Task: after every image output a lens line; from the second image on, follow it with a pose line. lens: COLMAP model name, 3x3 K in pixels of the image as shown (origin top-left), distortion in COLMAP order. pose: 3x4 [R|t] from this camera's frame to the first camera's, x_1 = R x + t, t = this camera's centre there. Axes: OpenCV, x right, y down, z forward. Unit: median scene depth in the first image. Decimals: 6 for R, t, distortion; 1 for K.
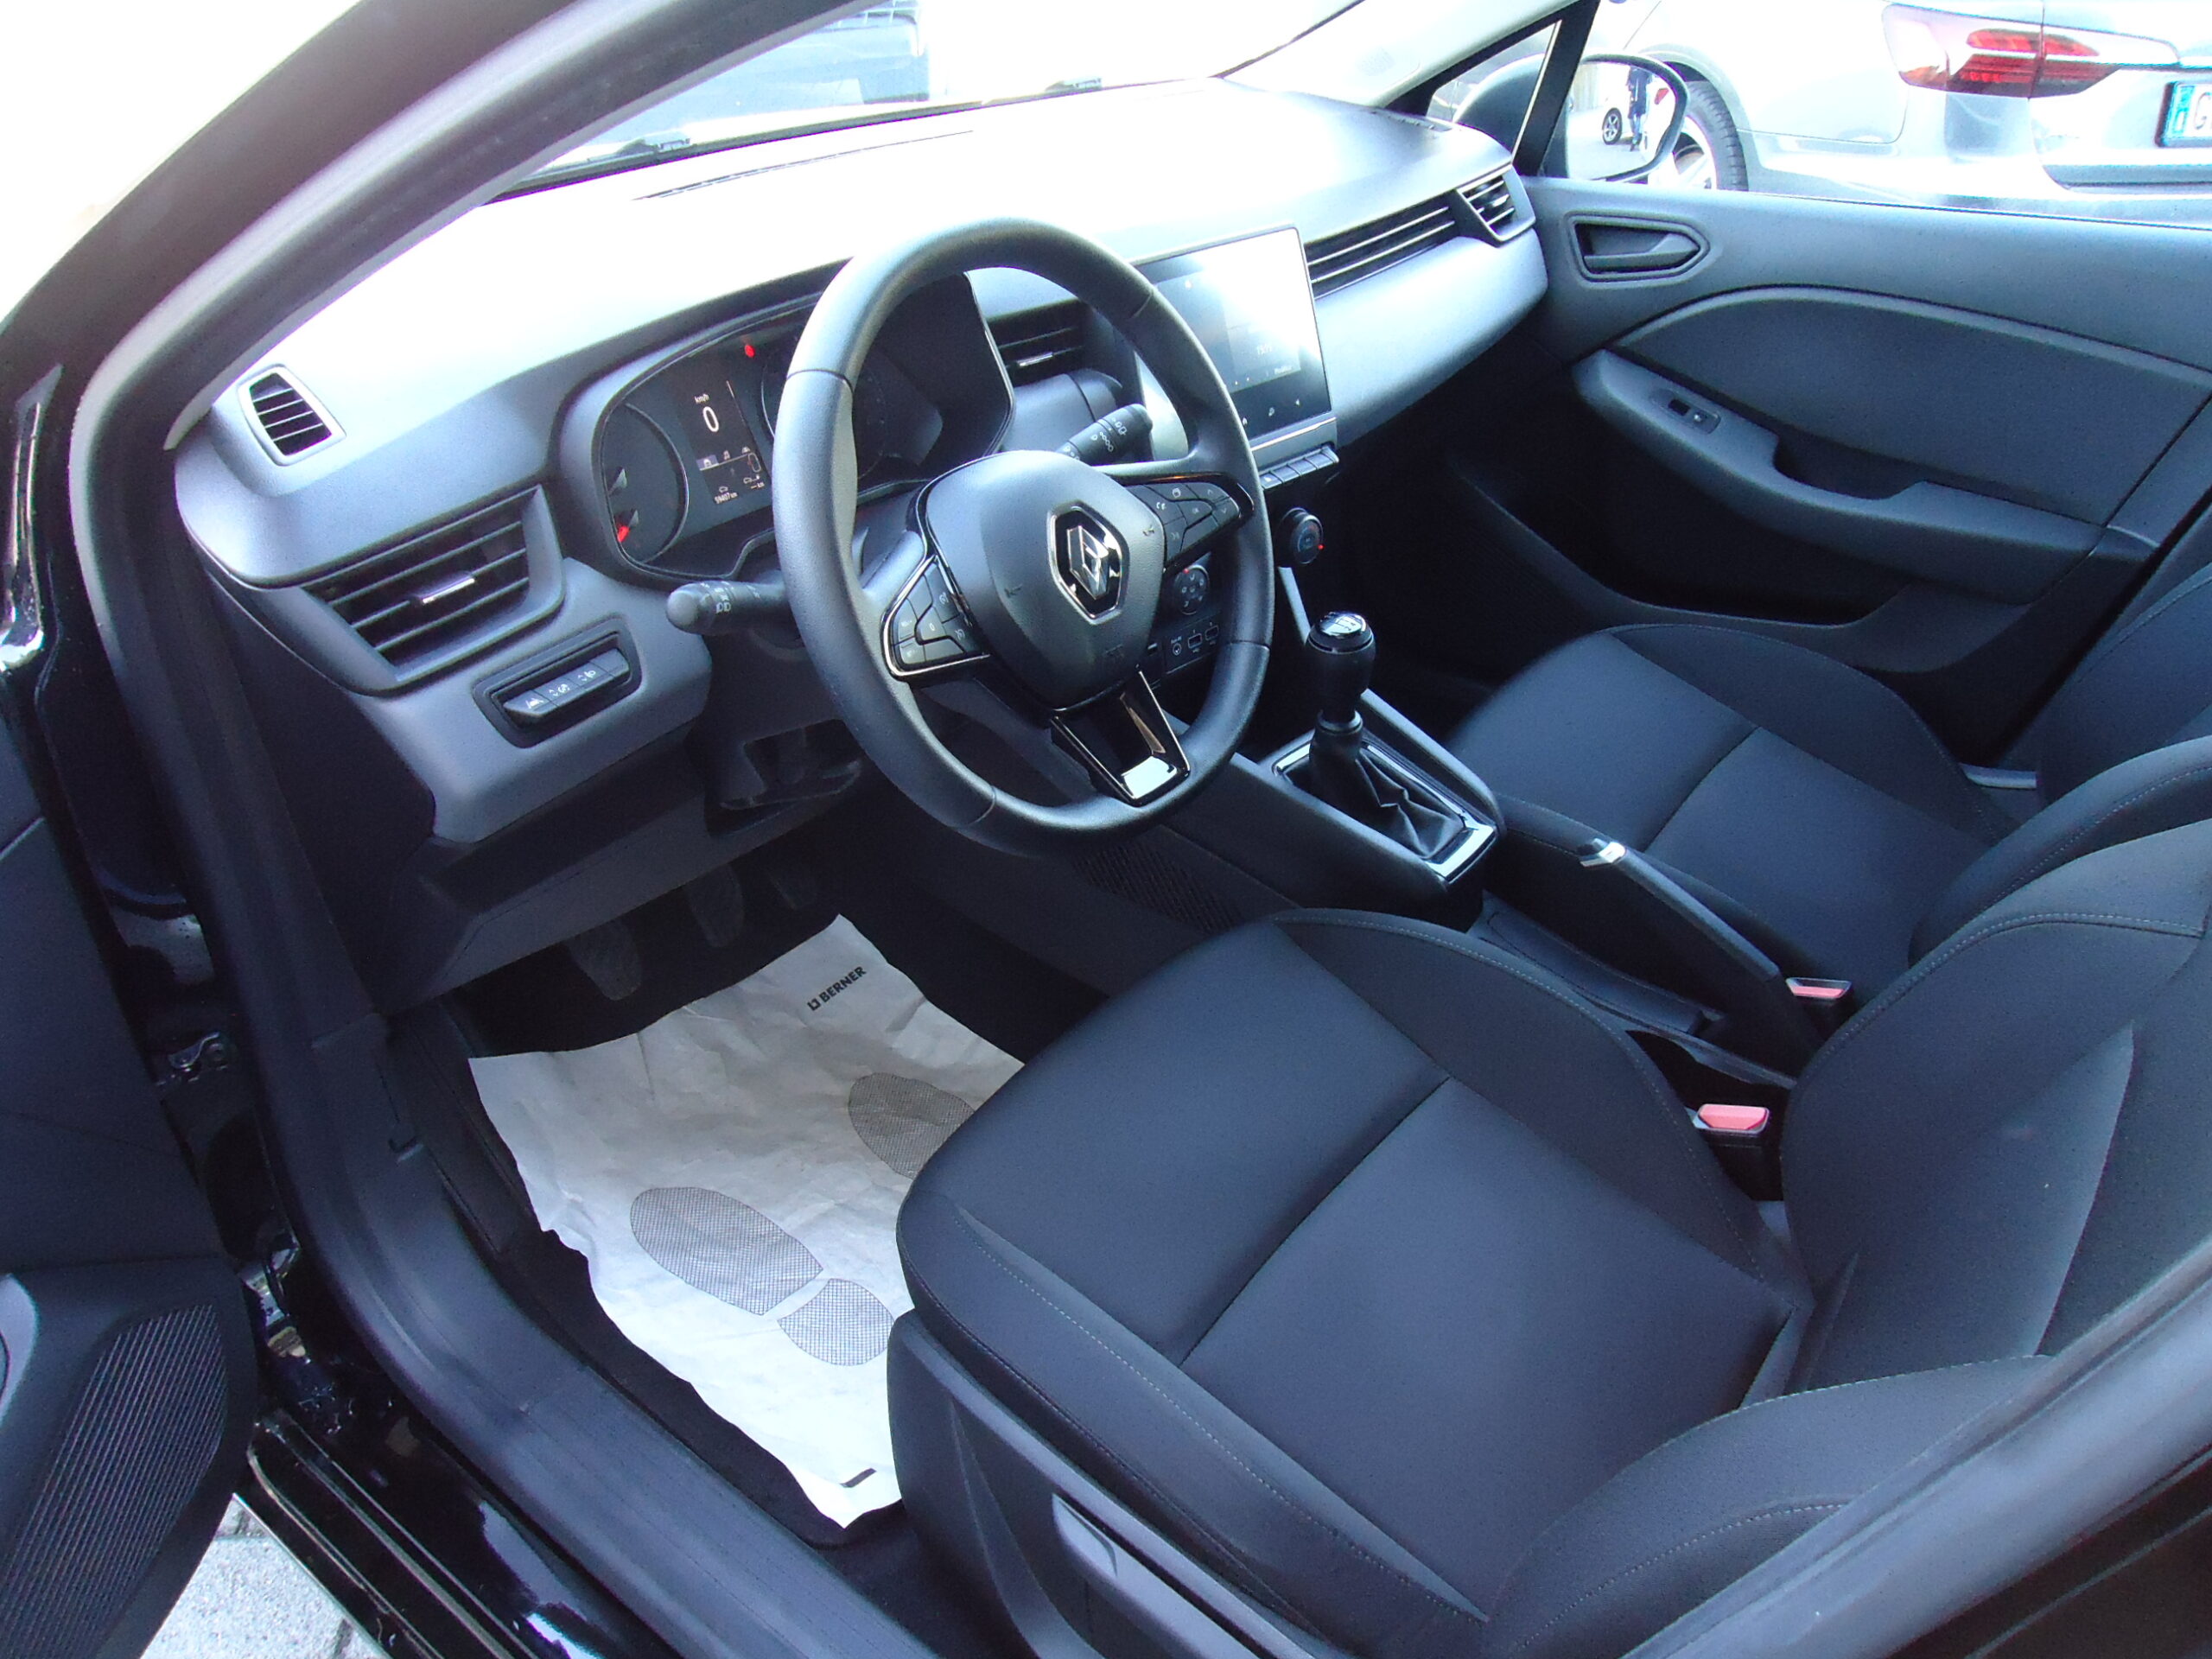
lens RADIAL K [[1642.6, 0, 1030.7], [0, 1642.6, 779.1], [0, 0, 1]] dist [-0.006490, -0.001350]
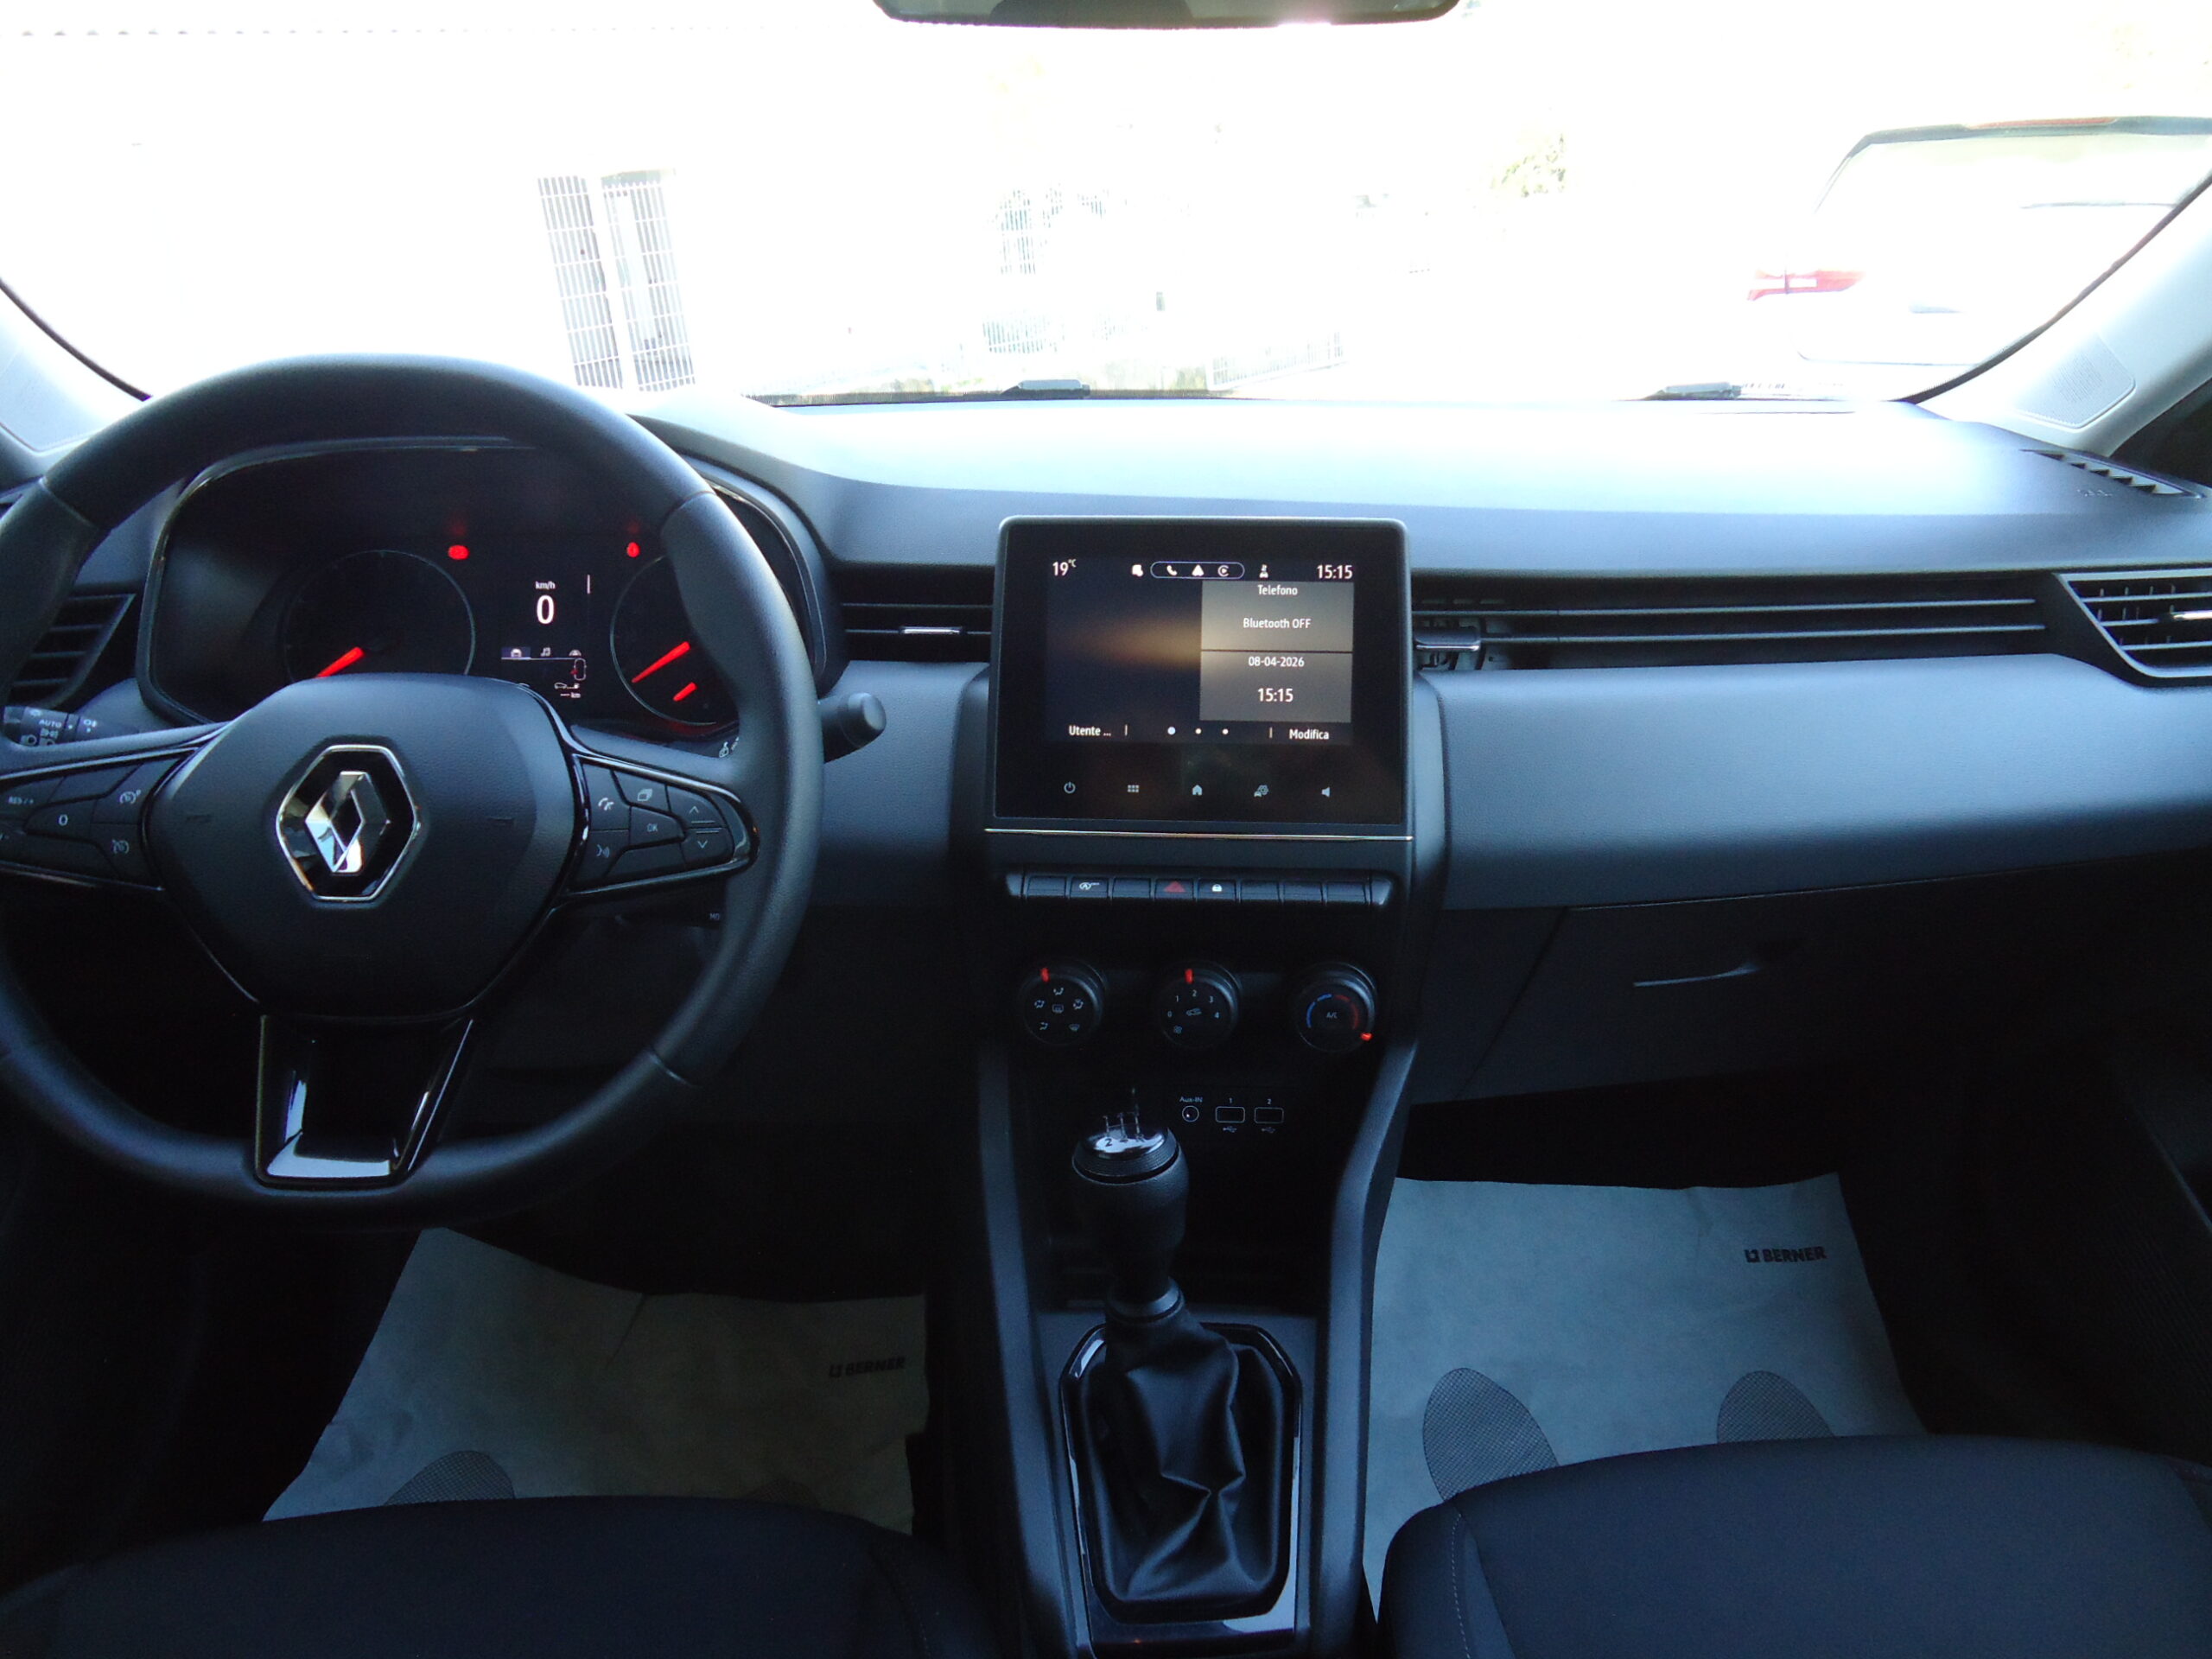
lens RADIAL K [[1606.2, 0, 1108.6], [0, 1606.2, 816.5], [0, 0, 1]] dist [-0.011525, 0.007595]
pose [[0.697473, 0.251018, -0.671209, 0.450937], [-0.374339, 0.926314, -0.042565, -0.142591], [0.611066, 0.280948, 0.740045, 0.431434]]
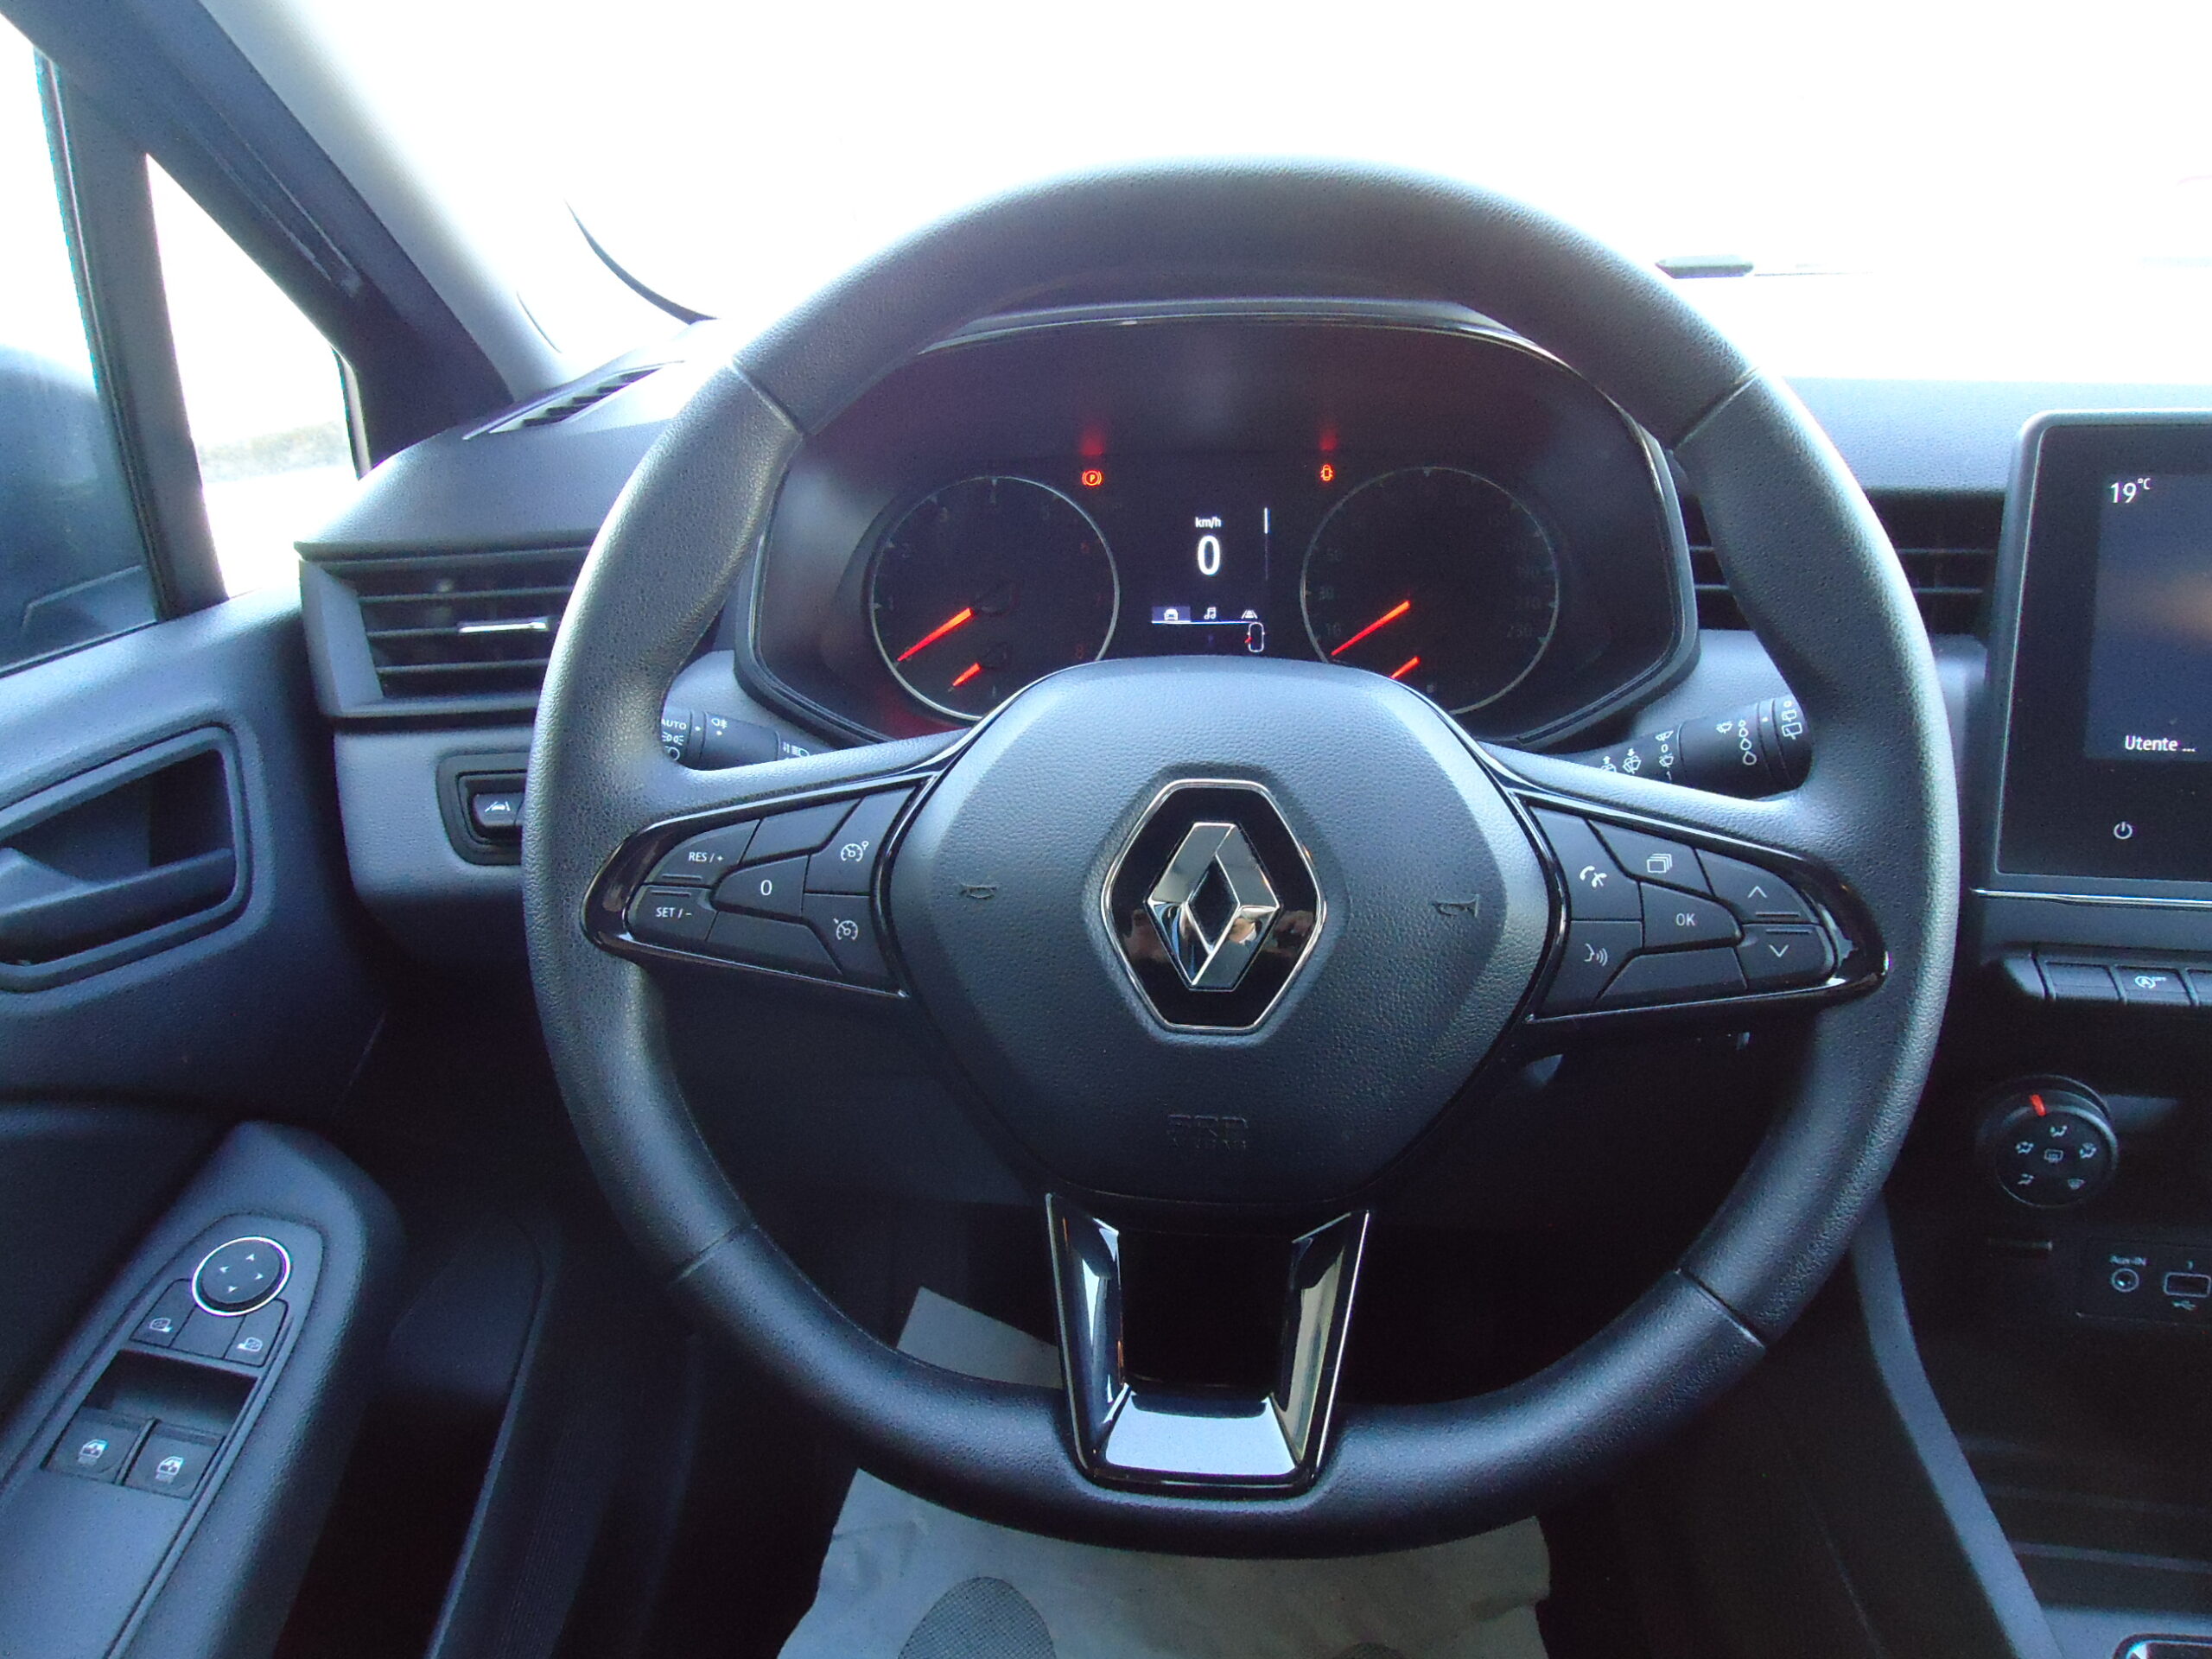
lens RADIAL K [[1606.2, 0, 1108.6], [0, 1606.2, 816.5], [0, 0, 1]] dist [-0.011525, 0.007595]
pose [[0.597631, 0.289047, -0.747856, 0.206970], [-0.388968, 0.920161, 0.044808, -0.101981], [0.701100, 0.264113, 0.662347, 0.431053]]
